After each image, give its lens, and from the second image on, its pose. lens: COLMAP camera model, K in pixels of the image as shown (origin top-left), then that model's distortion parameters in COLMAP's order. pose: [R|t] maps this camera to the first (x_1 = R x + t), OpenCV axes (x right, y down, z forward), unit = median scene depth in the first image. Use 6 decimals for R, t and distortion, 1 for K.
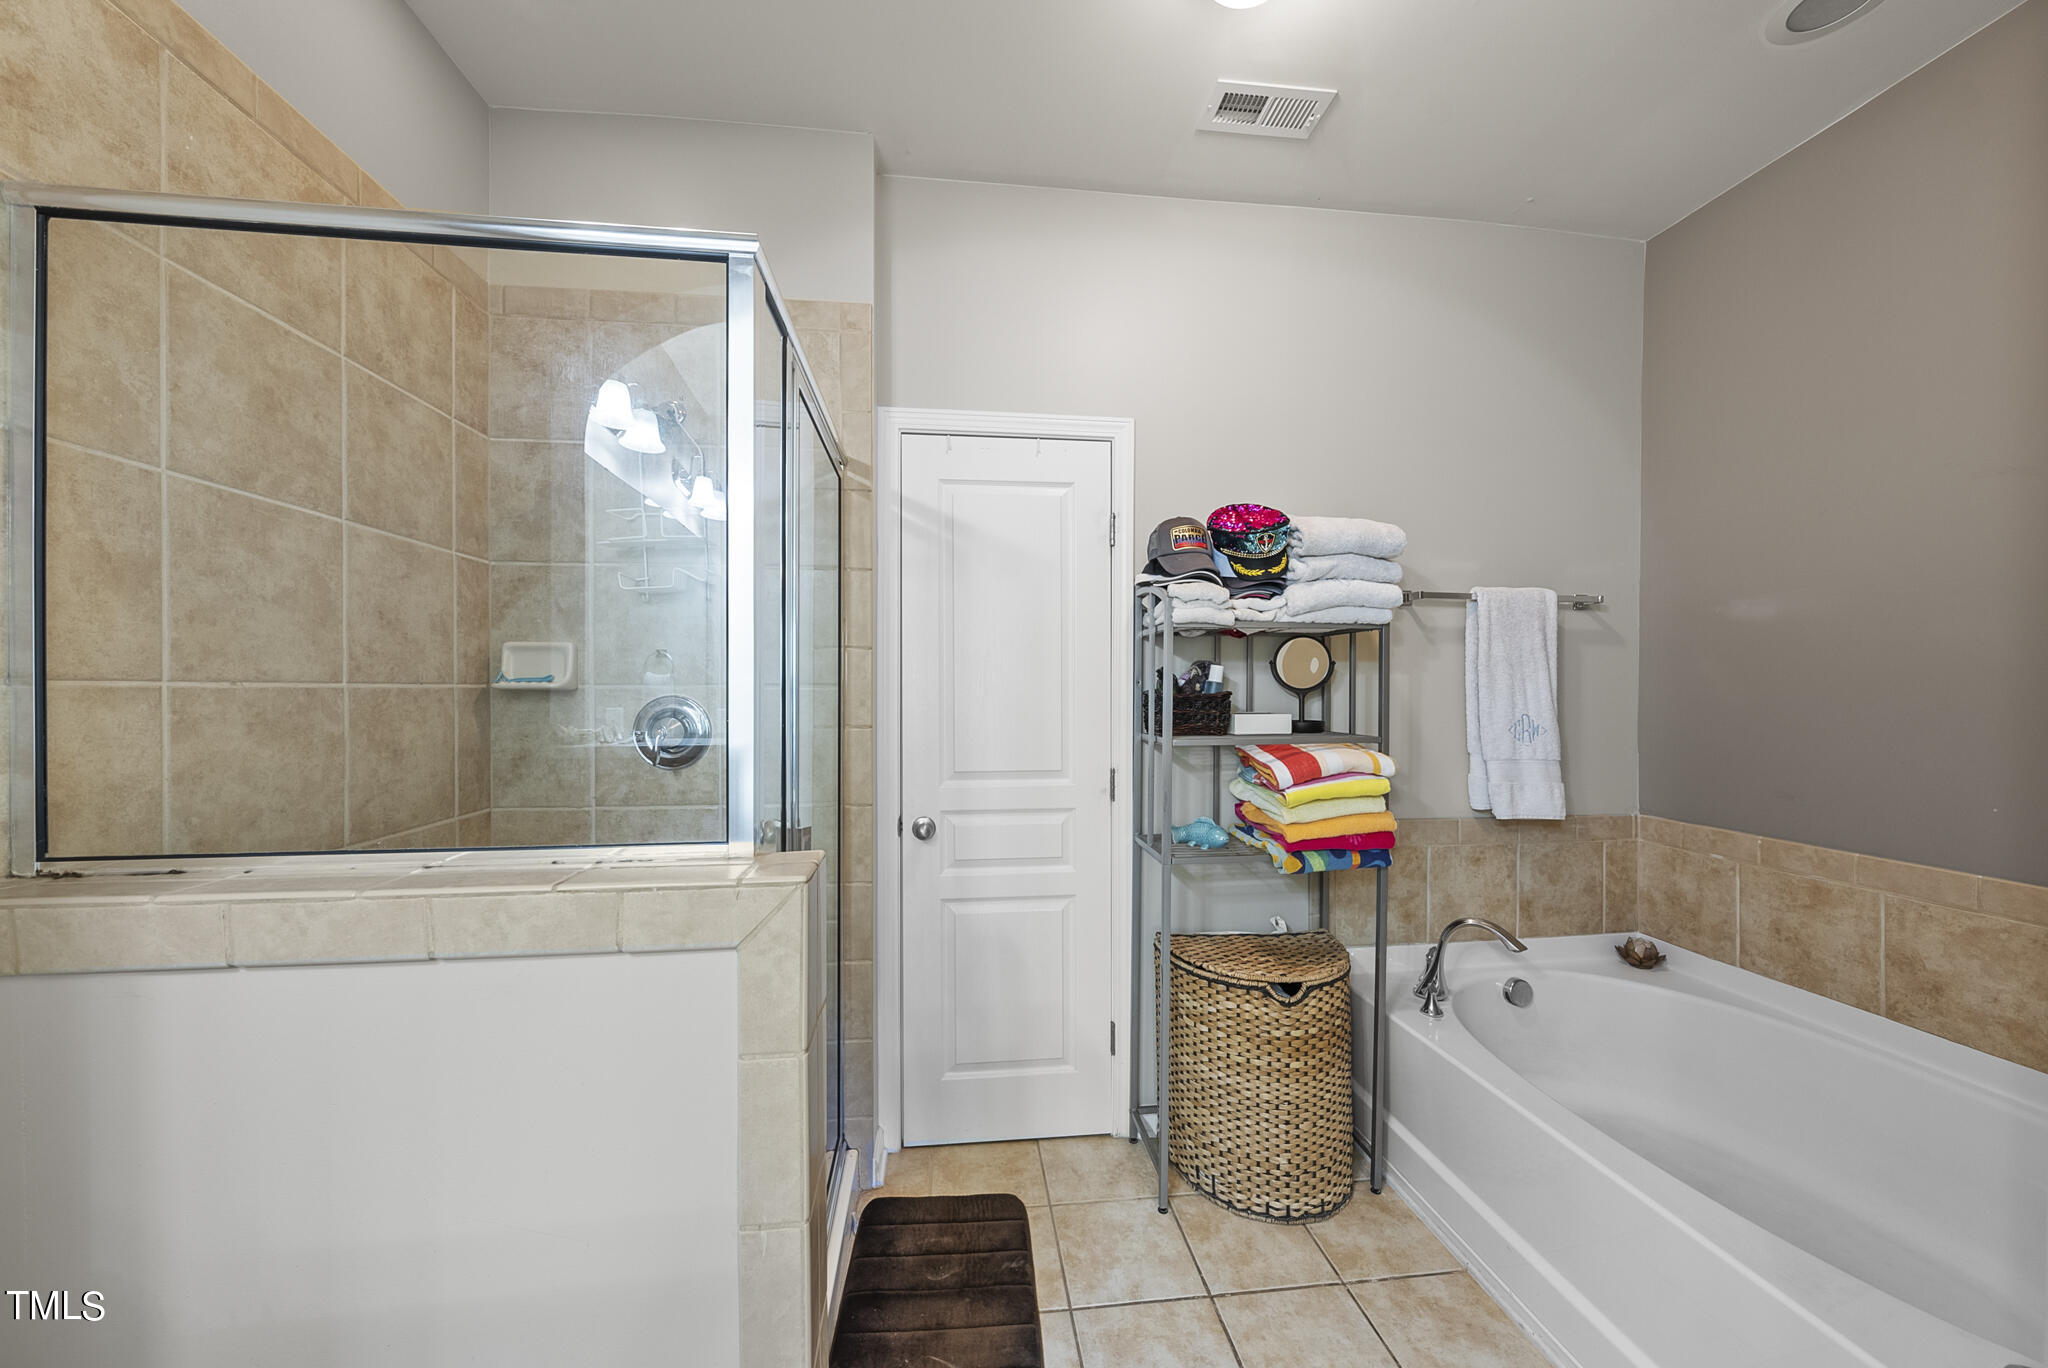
lens RADIAL K [[703.1, 0, 1024.0], [0, 703.1, 684.0], [0, 0, 1]] dist [-0.001081, -0.000018]
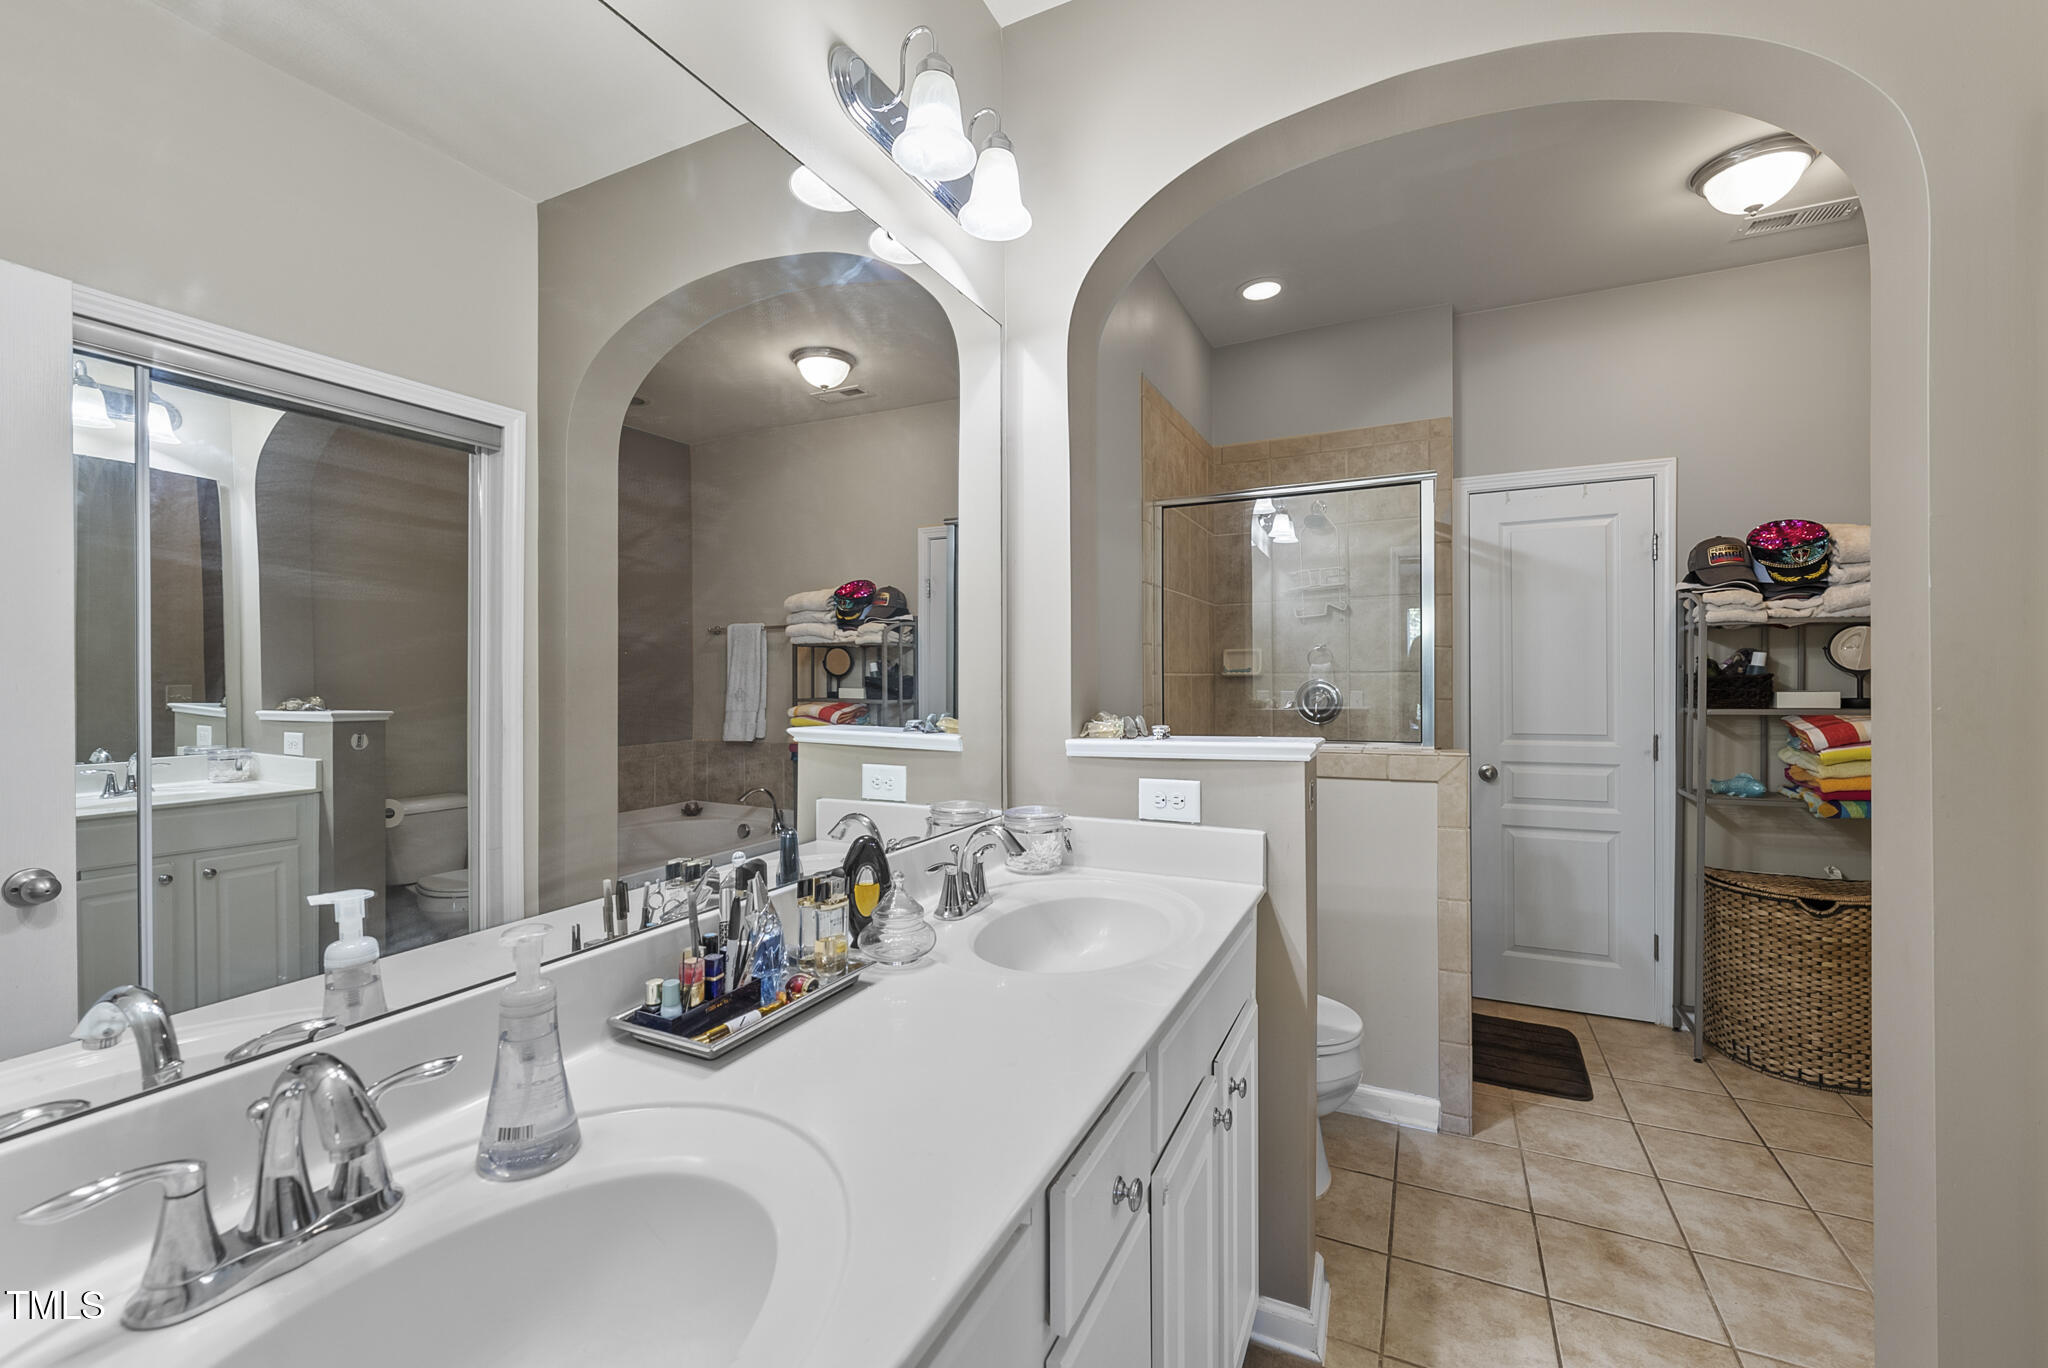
lens RADIAL K [[843.2, 0, 1024.0], [0, 843.2, 684.0], [0, 0, 1]] dist [-0.000625, 0.000028]
pose [[0.844787, -0.002685, -0.535095, -0.026001], [0.012199, 0.999824, 0.014242, -0.008304], [0.534963, -0.018560, 0.844672, -1.002526]]
